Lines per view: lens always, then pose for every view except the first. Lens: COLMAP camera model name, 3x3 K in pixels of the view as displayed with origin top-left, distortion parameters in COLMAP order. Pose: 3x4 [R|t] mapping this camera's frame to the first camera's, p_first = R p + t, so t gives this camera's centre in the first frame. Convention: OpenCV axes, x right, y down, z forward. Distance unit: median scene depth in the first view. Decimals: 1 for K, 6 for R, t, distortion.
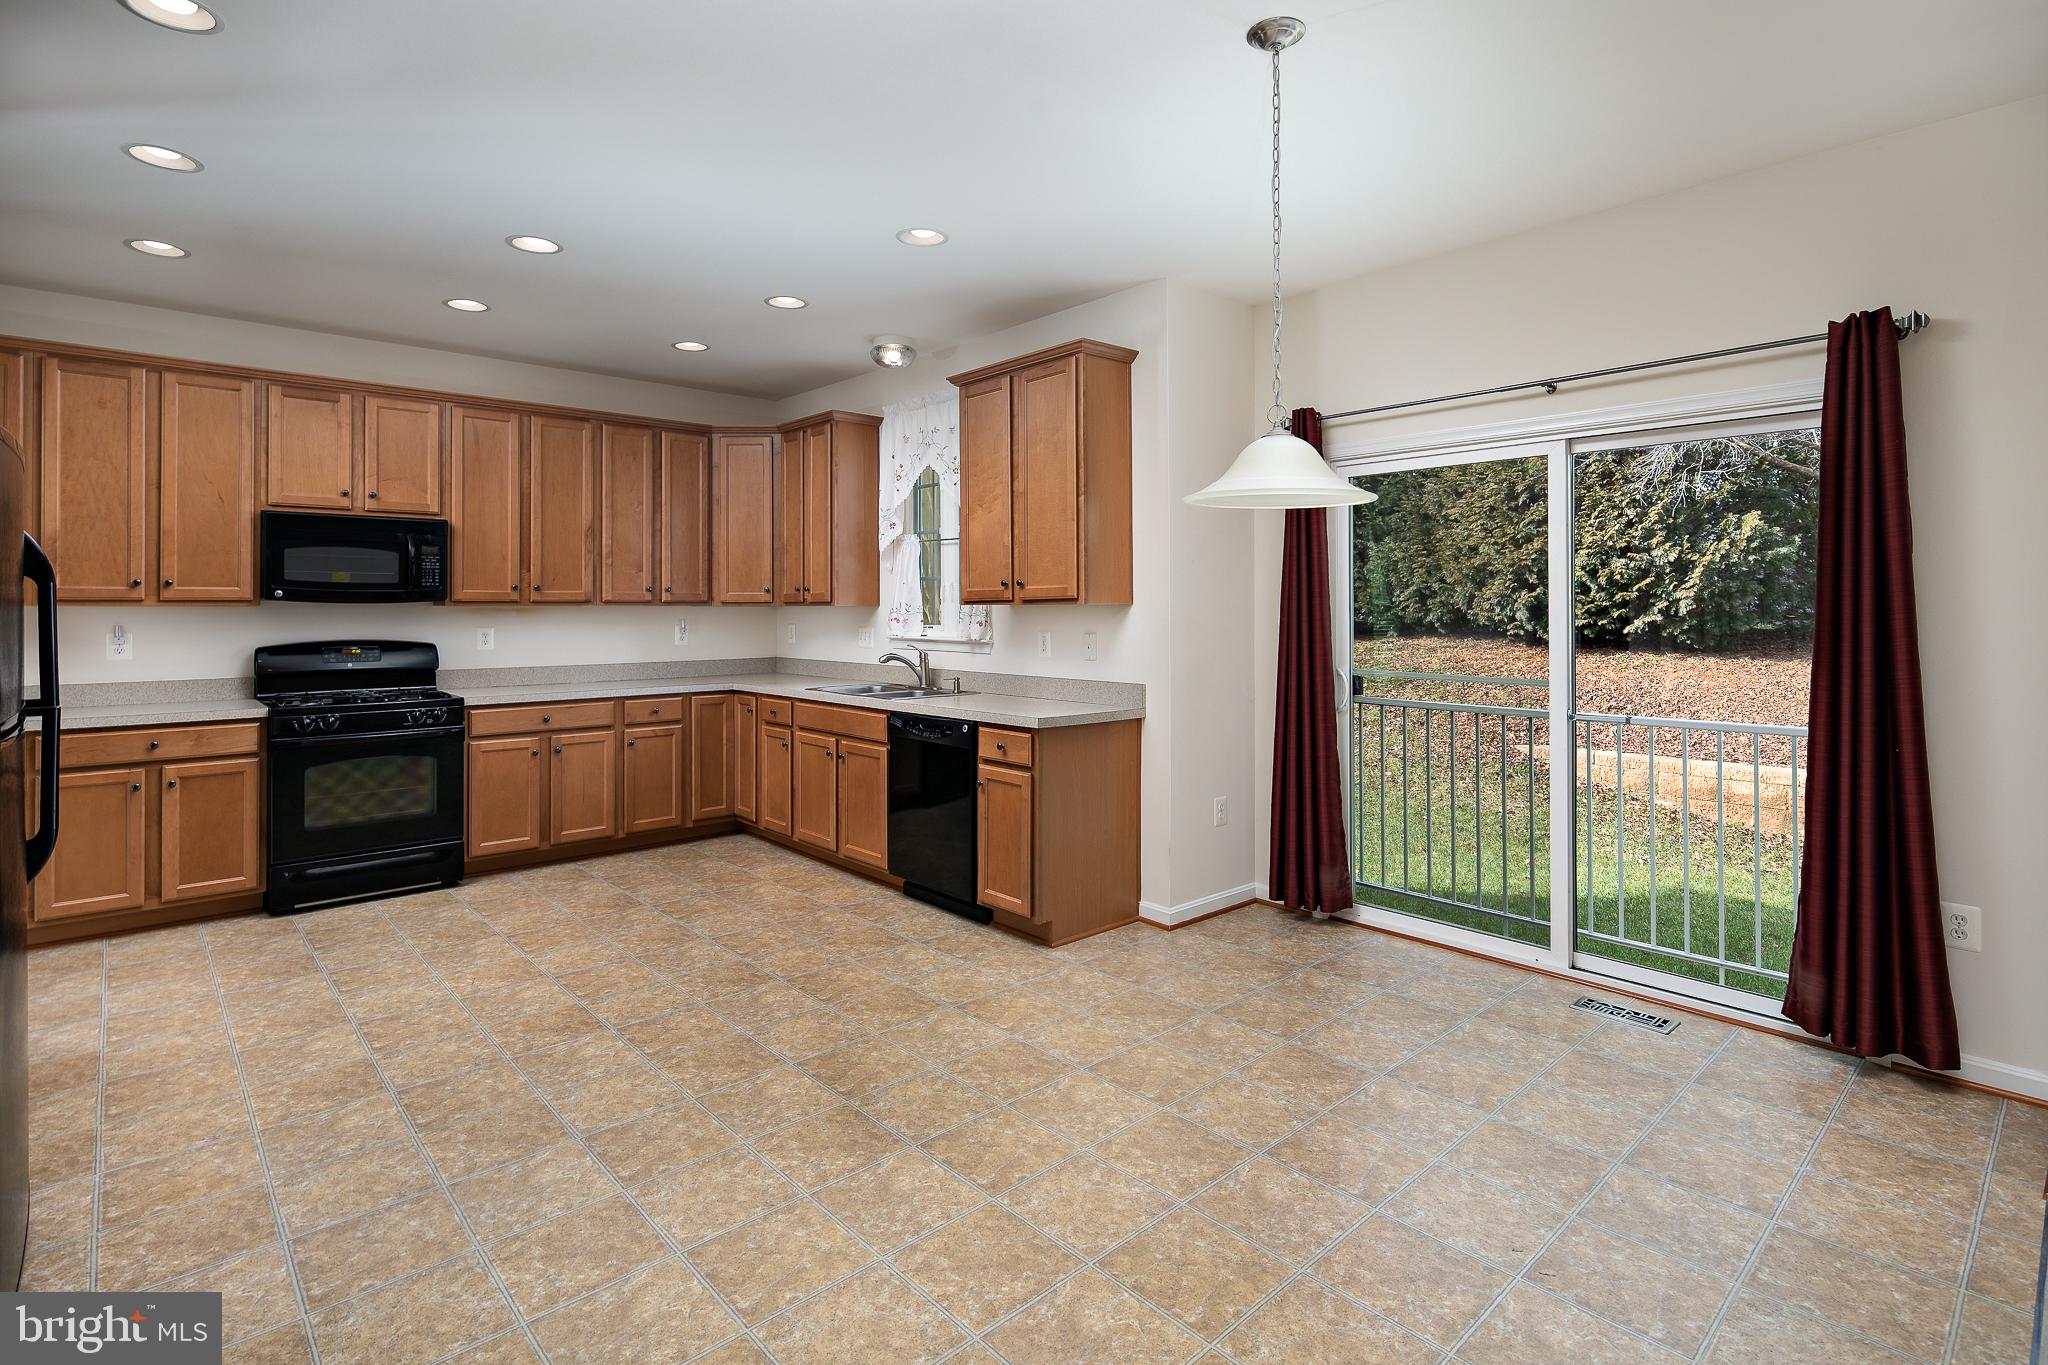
lens RADIAL K [[998.8, 0, 1021.2], [0, 998.8, 596.7], [0, 0, 1]] dist [0.016866, 0.000190]
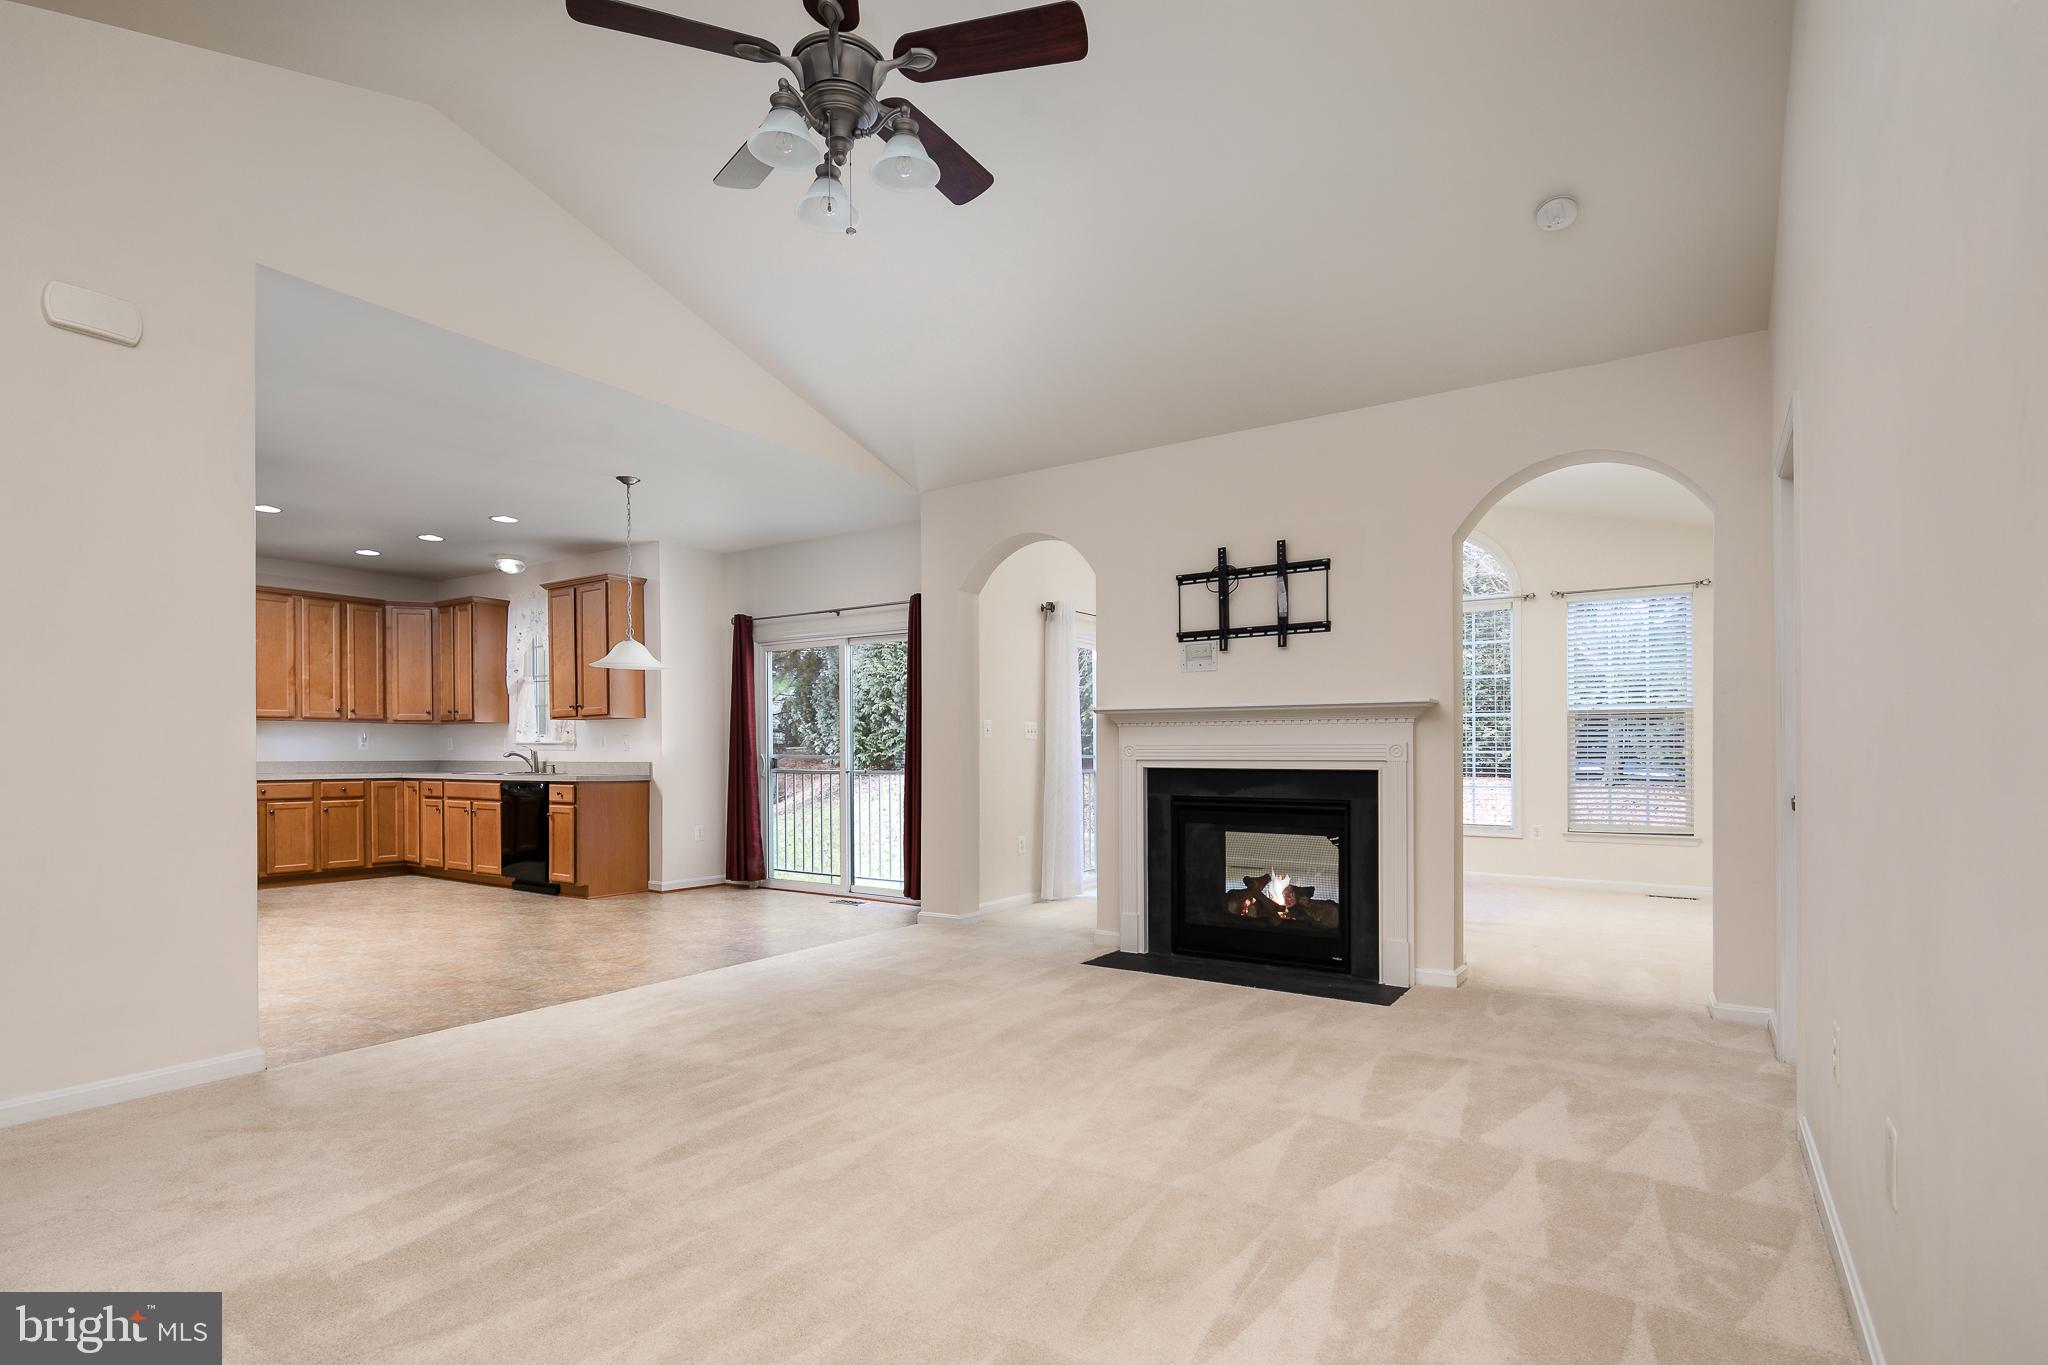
lens RADIAL K [[994.2, 0, 1031.7], [0, 994.2, 757.3], [0, 0, 1]] dist [0.002923, 0.000077]
pose [[0.966468, -0.000802, 0.256786, 0.282589], [-0.002840, 0.999901, 0.013811, 0.045157], [-0.256771, -0.014078, 0.966370, -0.801889]]
